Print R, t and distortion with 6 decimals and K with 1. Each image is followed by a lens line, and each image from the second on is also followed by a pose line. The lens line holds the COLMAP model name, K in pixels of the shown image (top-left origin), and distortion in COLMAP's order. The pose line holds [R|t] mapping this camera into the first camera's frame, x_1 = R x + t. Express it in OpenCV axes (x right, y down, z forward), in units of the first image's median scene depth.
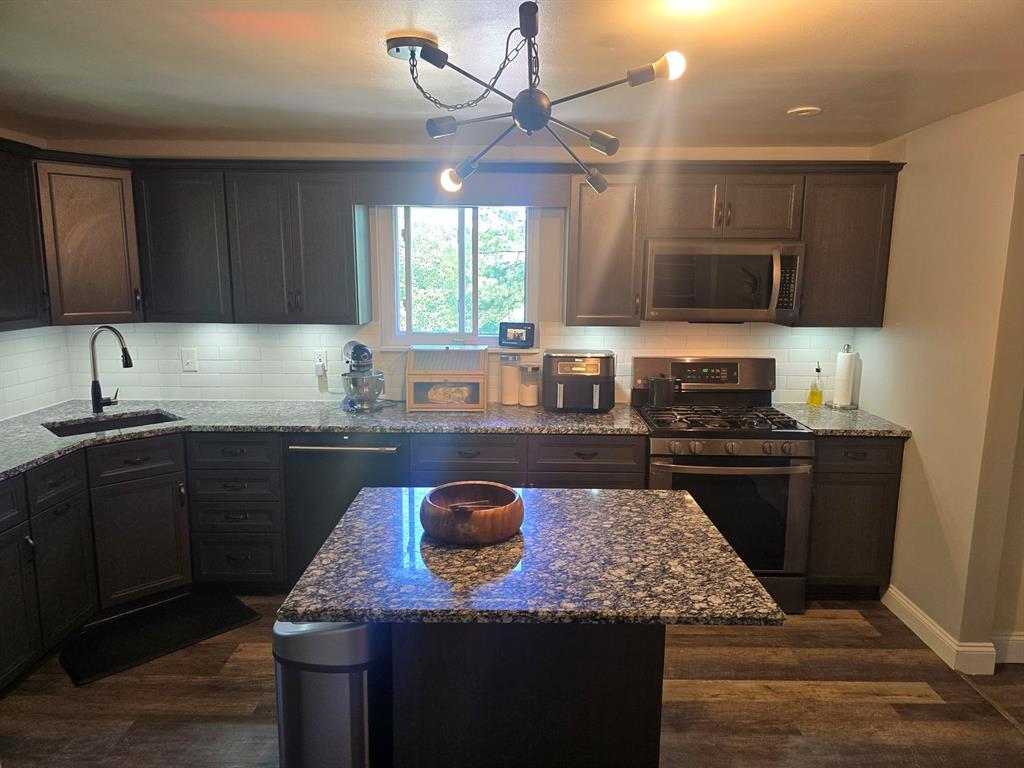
lens RADIAL K [[693.1, 0, 516.7], [0, 693.1, 385.9], [0, 0, 1]] dist [0.064081, -0.065280]
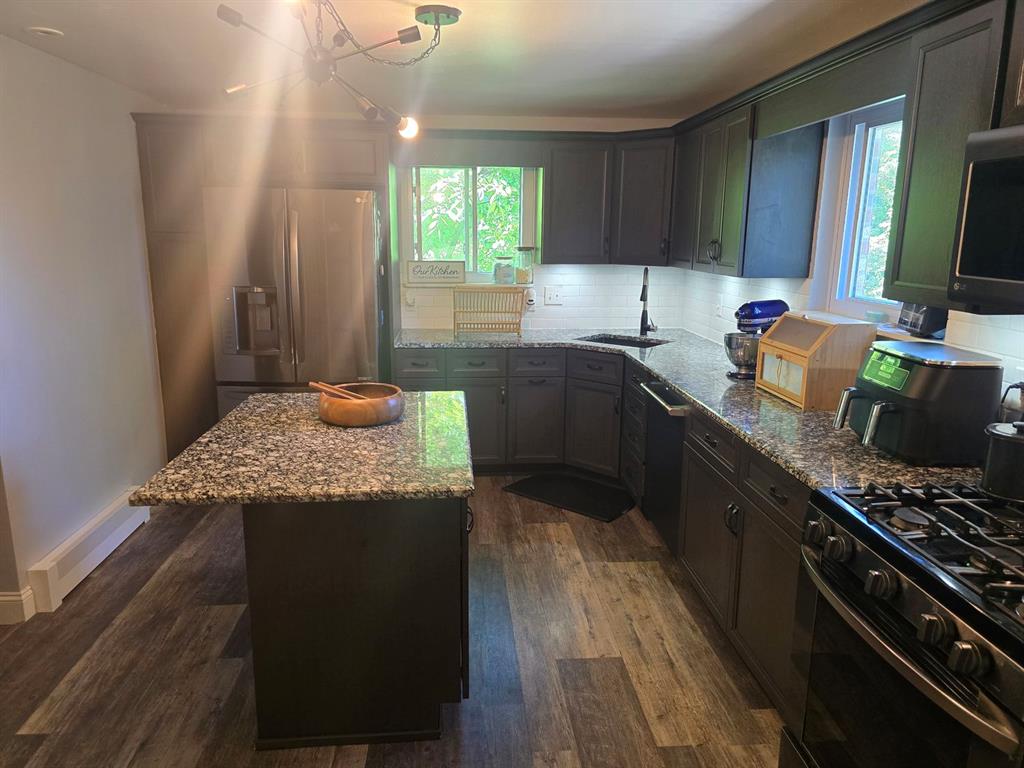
lens RADIAL K [[693.1, 0, 507.2], [0, 693.1, 378.4], [0, 0, 1]] dist [0.064081, -0.065280]
pose [[0.071243, 0.197696, -0.977671, 1.111721], [-0.172860, 0.967778, 0.183099, -0.129724], [0.982366, 0.155956, 0.103122, 1.075154]]
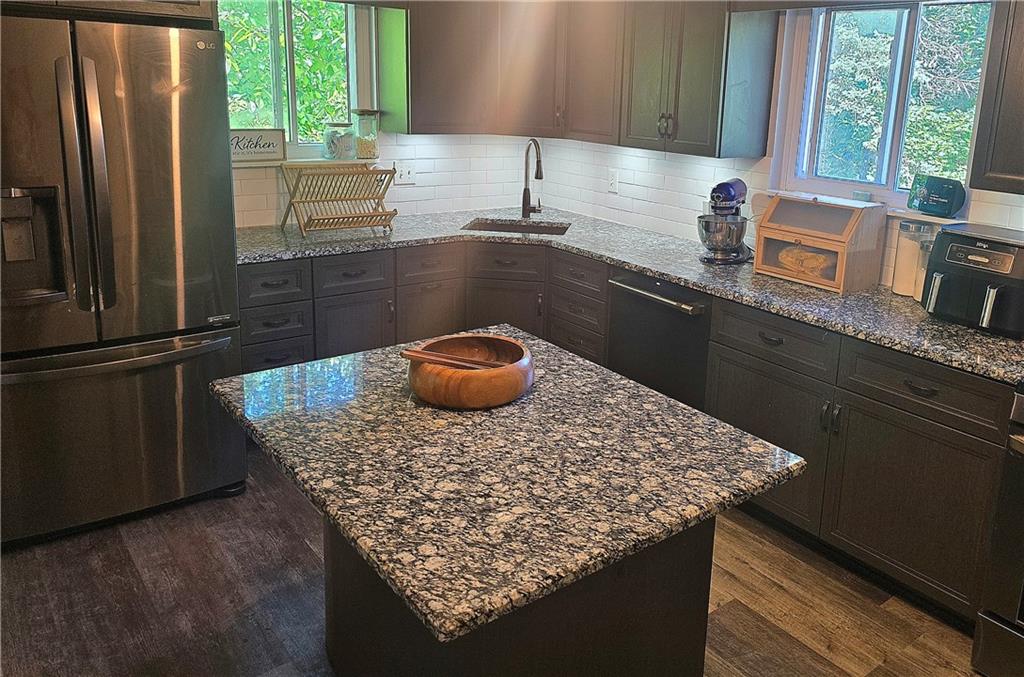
lens RADIAL K [[793.1, 0, 585.6], [0, 793.1, 276.7], [0, 0, 1]] dist [0.069306, -0.001065]
pose [[0.633972, 0.200193, -0.746995, 0.699266], [-0.160924, 0.978920, 0.125773, -0.072430], [0.756428, 0.040473, 0.652824, 0.447705]]
